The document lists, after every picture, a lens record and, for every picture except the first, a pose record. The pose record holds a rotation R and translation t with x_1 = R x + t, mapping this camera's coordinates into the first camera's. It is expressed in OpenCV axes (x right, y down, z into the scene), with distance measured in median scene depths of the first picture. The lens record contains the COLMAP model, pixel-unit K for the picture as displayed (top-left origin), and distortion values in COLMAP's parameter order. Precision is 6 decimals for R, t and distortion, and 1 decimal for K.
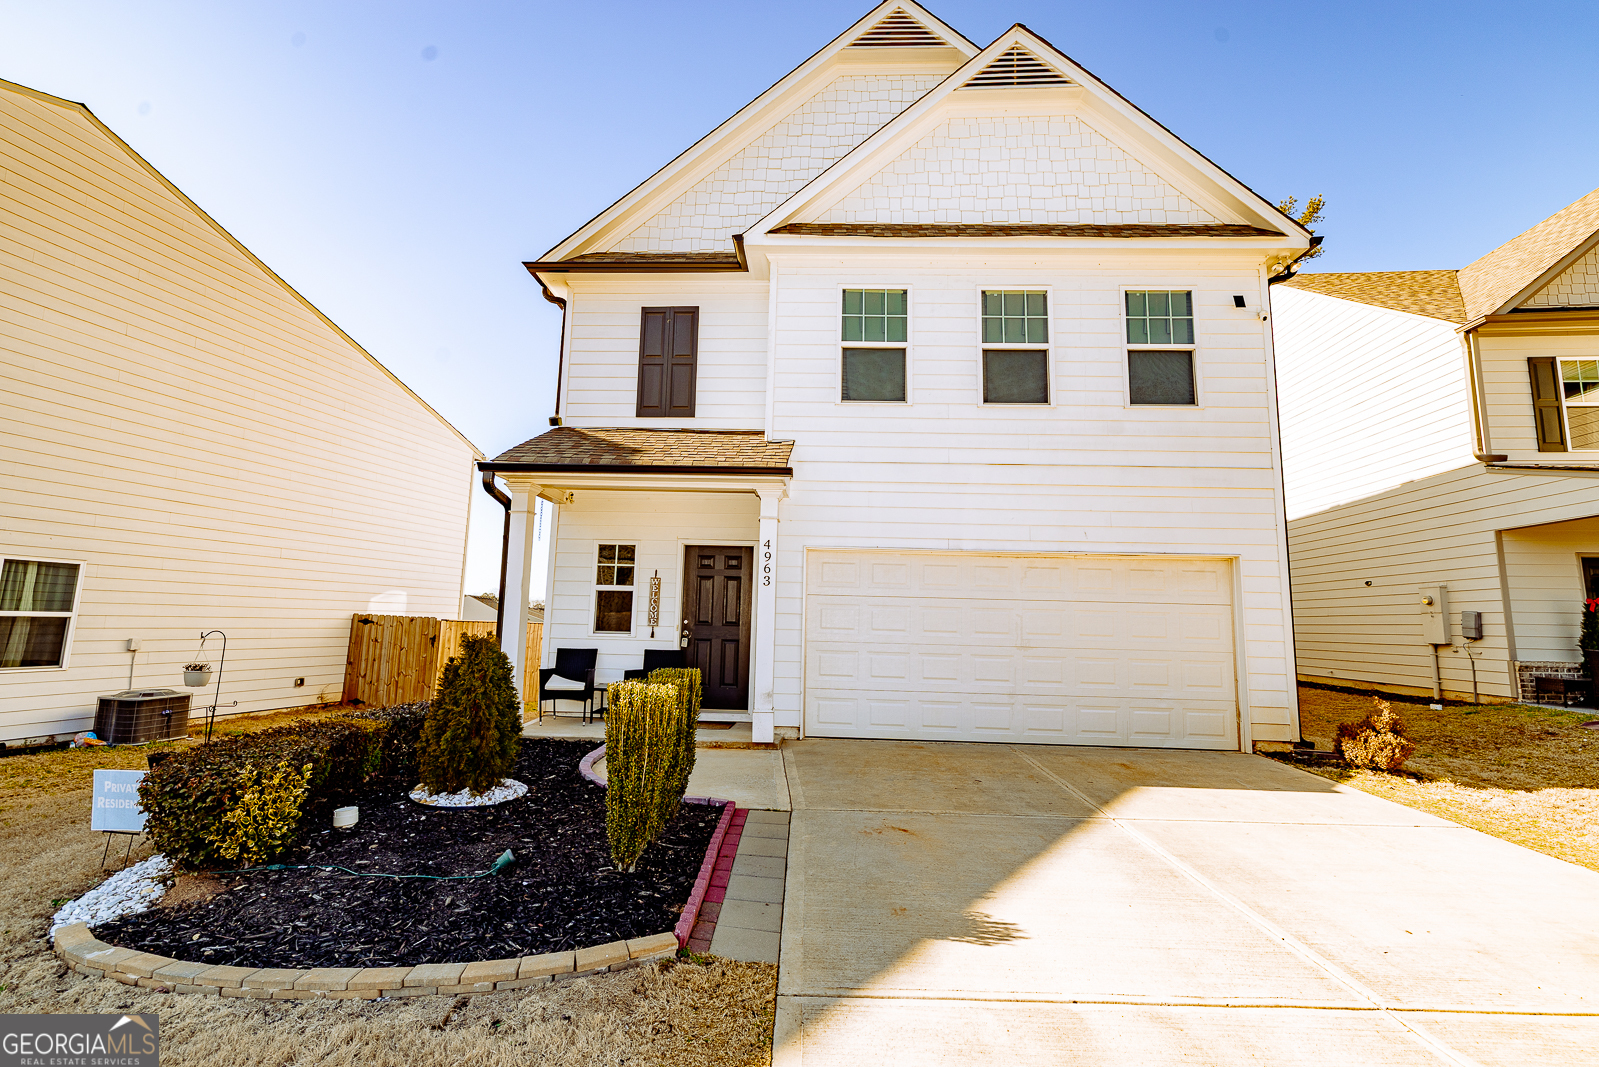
lens RADIAL K [[687.4, 0, 799.5], [0, 687.4, 533.5], [0, 0, 1]] dist [-0.000686, 0.000236]
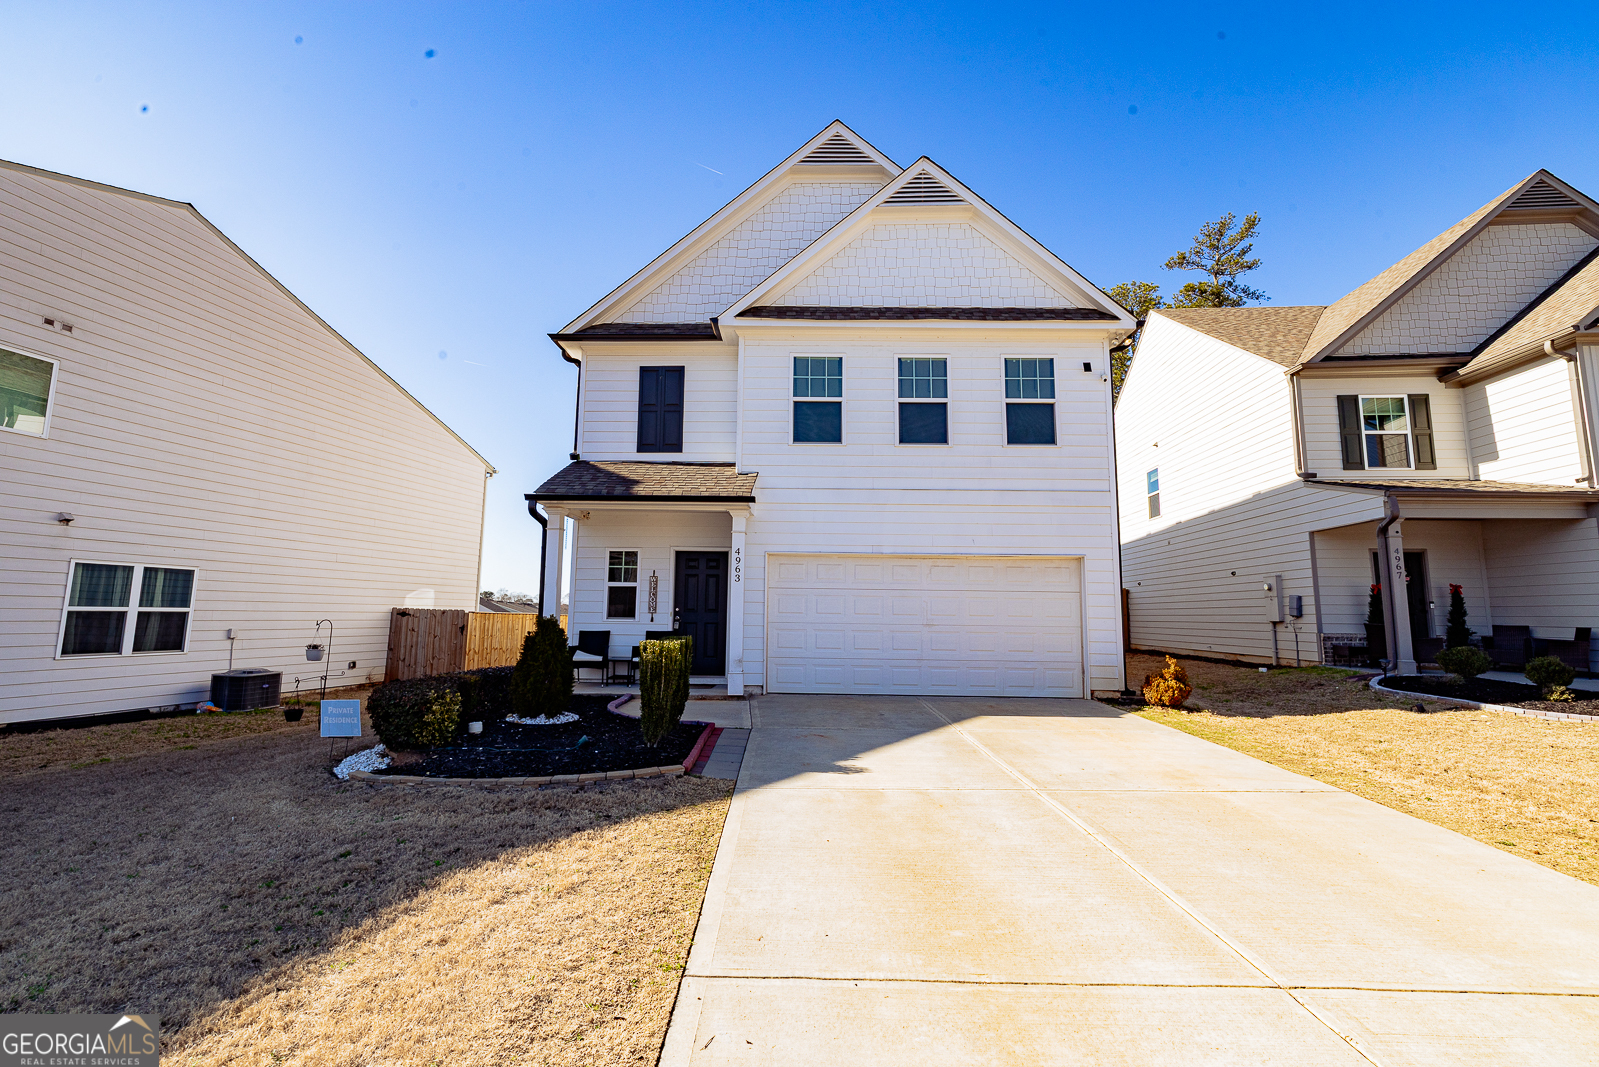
lens RADIAL K [[760.8, 0, 805.0], [0, 760.8, 527.5], [0, 0, 1]] dist [0.000343, 0.000107]
pose [[0.999732, -0.009140, 0.021264, 0.047975], [0.008903, 0.999898, 0.011197, -0.041308], [-0.021365, -0.011005, 0.999711, -0.445401]]
